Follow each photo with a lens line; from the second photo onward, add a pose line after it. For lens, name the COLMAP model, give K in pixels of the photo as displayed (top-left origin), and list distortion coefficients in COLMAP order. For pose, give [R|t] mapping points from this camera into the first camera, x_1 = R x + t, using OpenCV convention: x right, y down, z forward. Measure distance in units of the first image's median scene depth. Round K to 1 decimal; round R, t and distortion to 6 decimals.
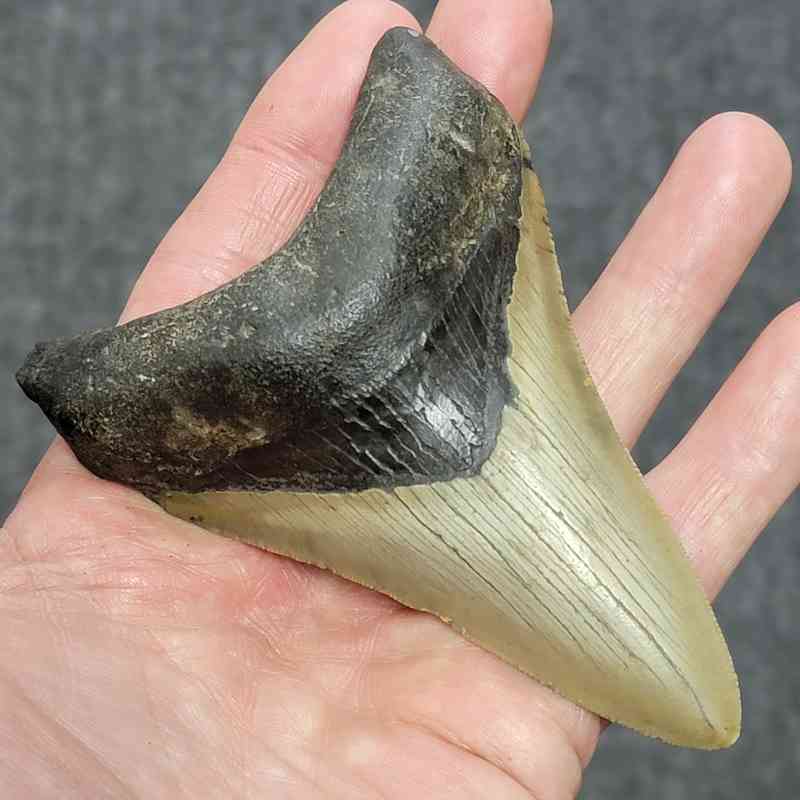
lens RADIAL K [[1852.8, 0, 400.0], [0, 1852.8, 400.0], [0, 0, 1]] dist [0.078278, -0.663298]
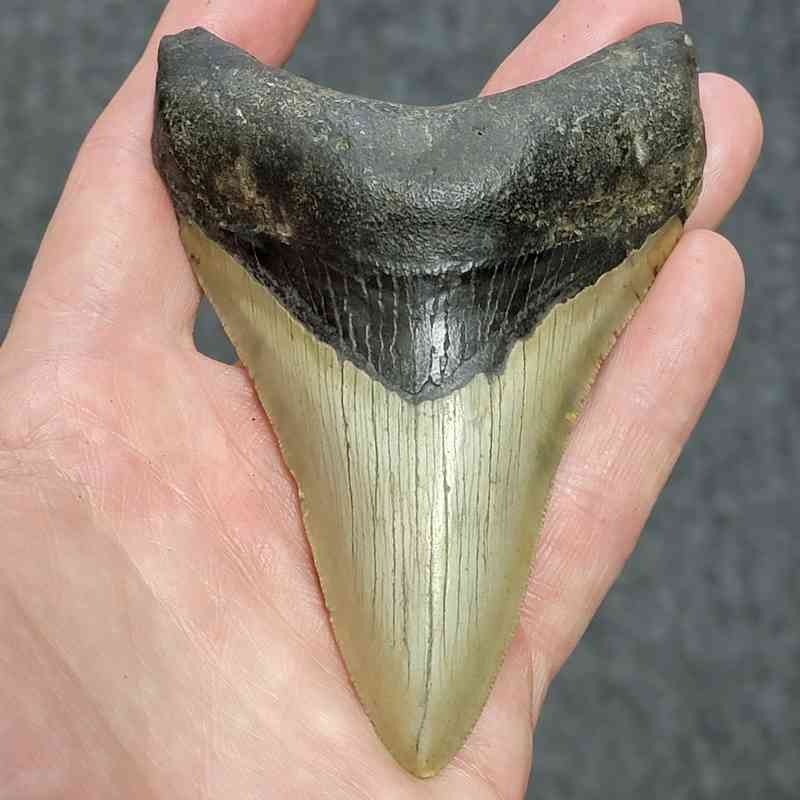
lens RADIAL K [[1852.8, 0, 400.0], [0, 1852.8, 400.0], [0, 0, 1]] dist [0.078278, -0.663298]
pose [[0.737509, 0.671118, -0.075370, 0.107613], [-0.667963, 0.741347, 0.065045, -0.020761], [0.099528, 0.002373, 0.995032, 0.008076]]
